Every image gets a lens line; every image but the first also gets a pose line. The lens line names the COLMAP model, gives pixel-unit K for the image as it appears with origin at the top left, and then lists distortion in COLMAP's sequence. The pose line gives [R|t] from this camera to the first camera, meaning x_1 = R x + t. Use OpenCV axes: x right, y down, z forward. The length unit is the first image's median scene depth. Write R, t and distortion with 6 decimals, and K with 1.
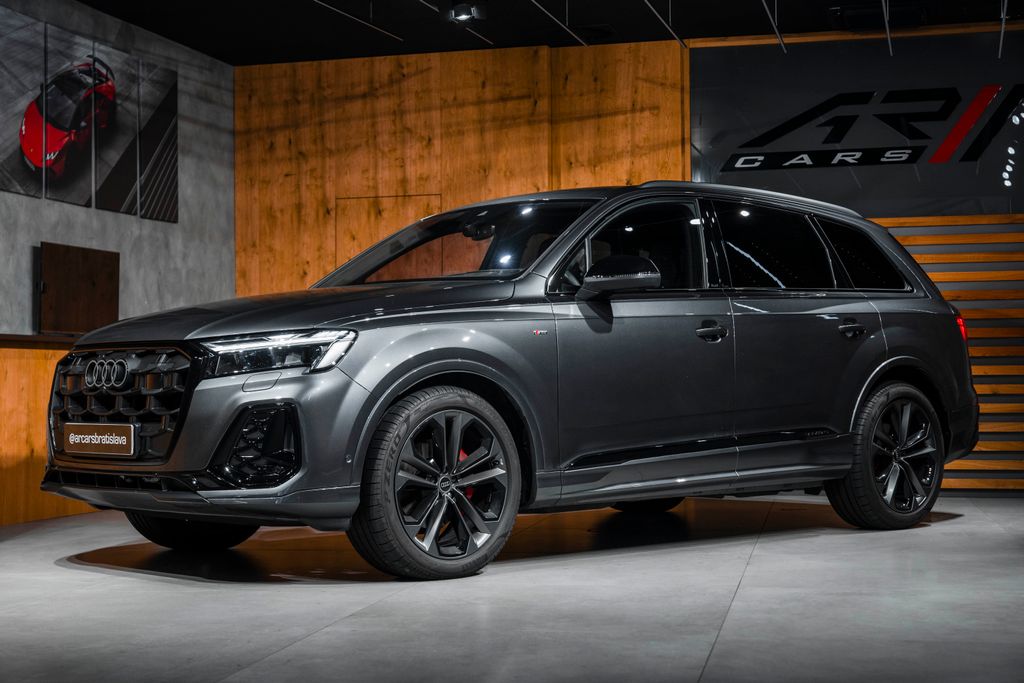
lens RADIAL K [[1693.9, 0, 510.1], [0, 1693.9, 348.7], [0, 0, 1]] dist [0.035045, 0.000000]
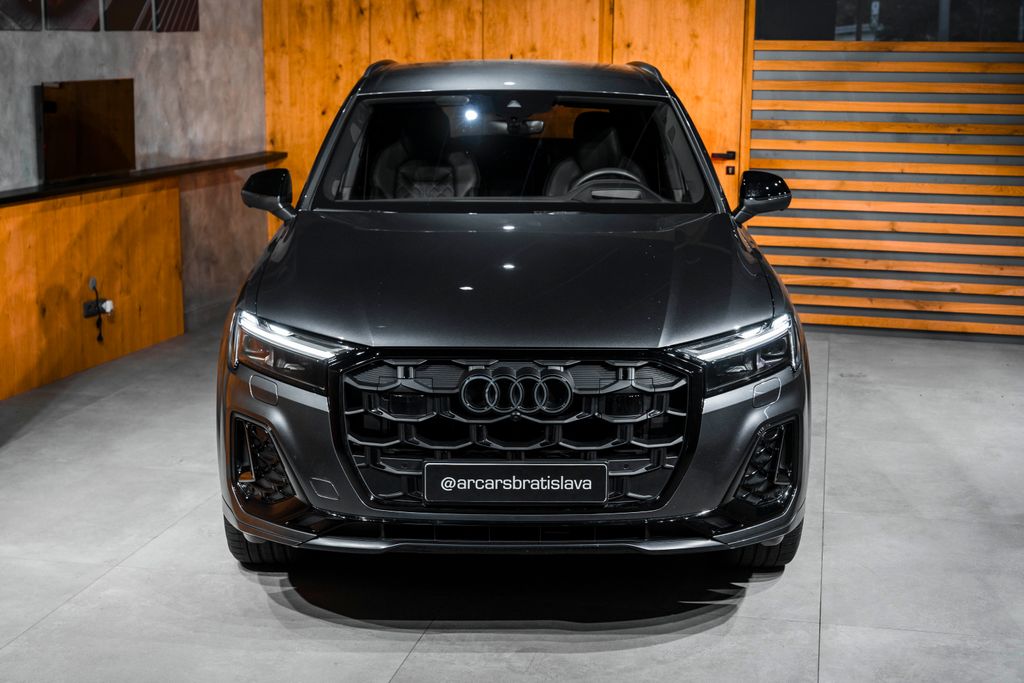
lens RADIAL K [[1544.7, 0, 520.5], [0, 1544.7, 343.7], [0, 0, 1]] dist [0.018570, 0.000000]
pose [[0.999795, 0.017004, -0.011033, -0.008210], [-0.014303, 0.977501, 0.210444, -0.089033], [0.014364, -0.210243, 0.977544, 0.143061]]
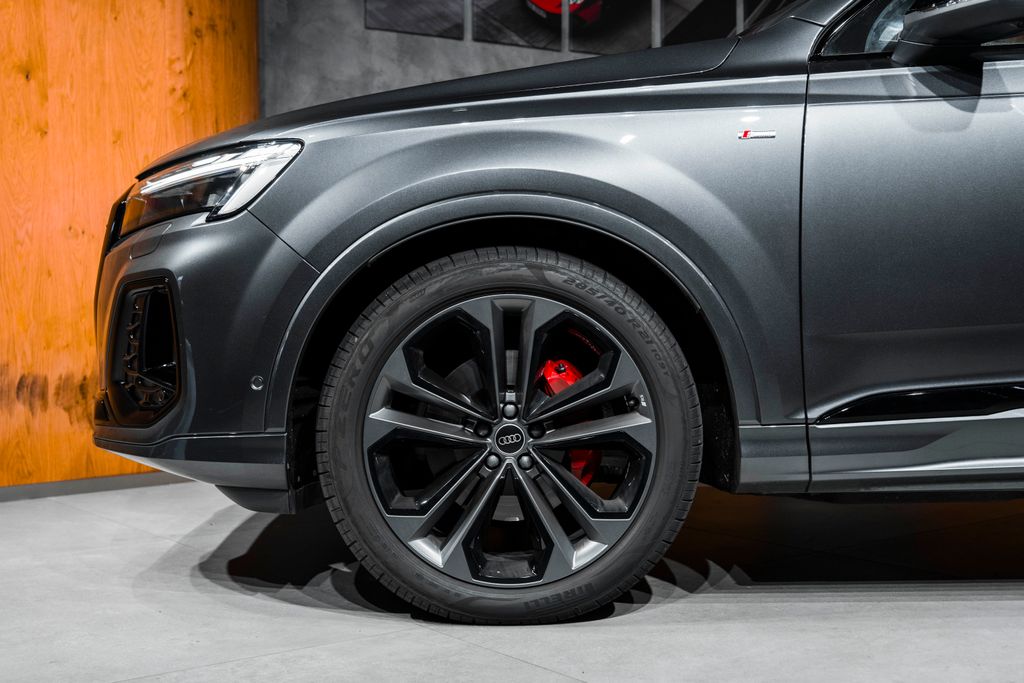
lens RADIAL K [[1356.1, 0, 506.1], [0, 1356.1, 370.8], [0, 0, 1]] dist [-0.010863, 0.000000]
pose [[0.752227, 0.038549, -0.657775, 0.133352], [0.014506, 0.997076, 0.075022, 0.016669], [0.658744, -0.065976, 0.749469, 0.403628]]
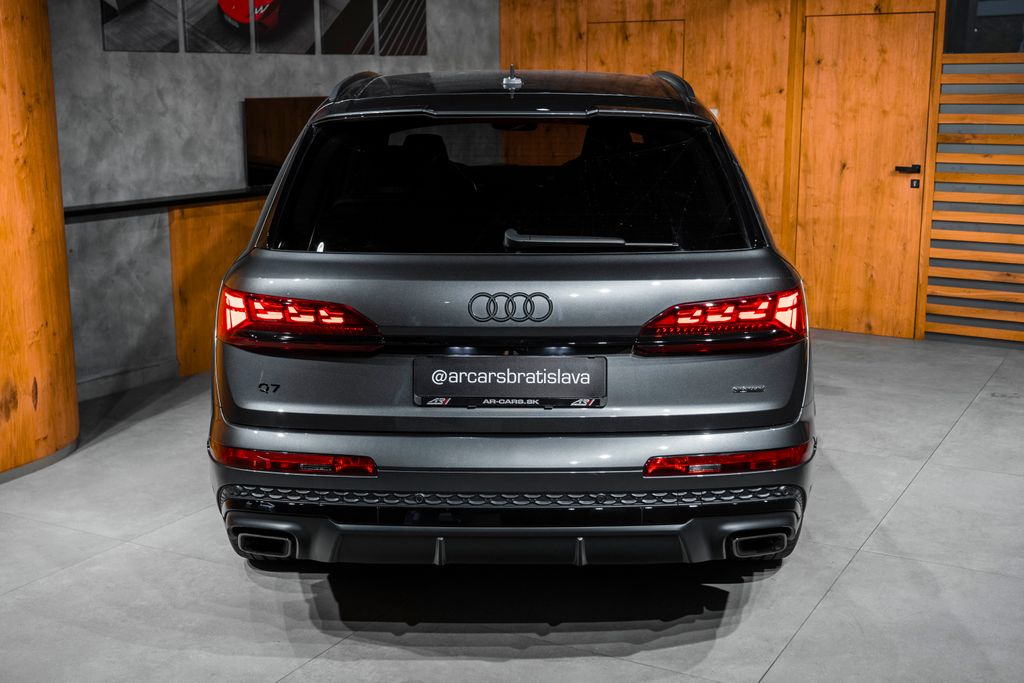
lens RADIAL K [[1255.9, 0, 512.9], [0, 1255.9, 336.1], [0, 0, 1]] dist [0.020026, 0.000000]
pose [[0.950650, 0.065196, -0.303340, 0.104505], [0.003372, 0.975445, 0.220218, -0.076993], [0.310248, -0.210373, 0.927086, 0.261833]]
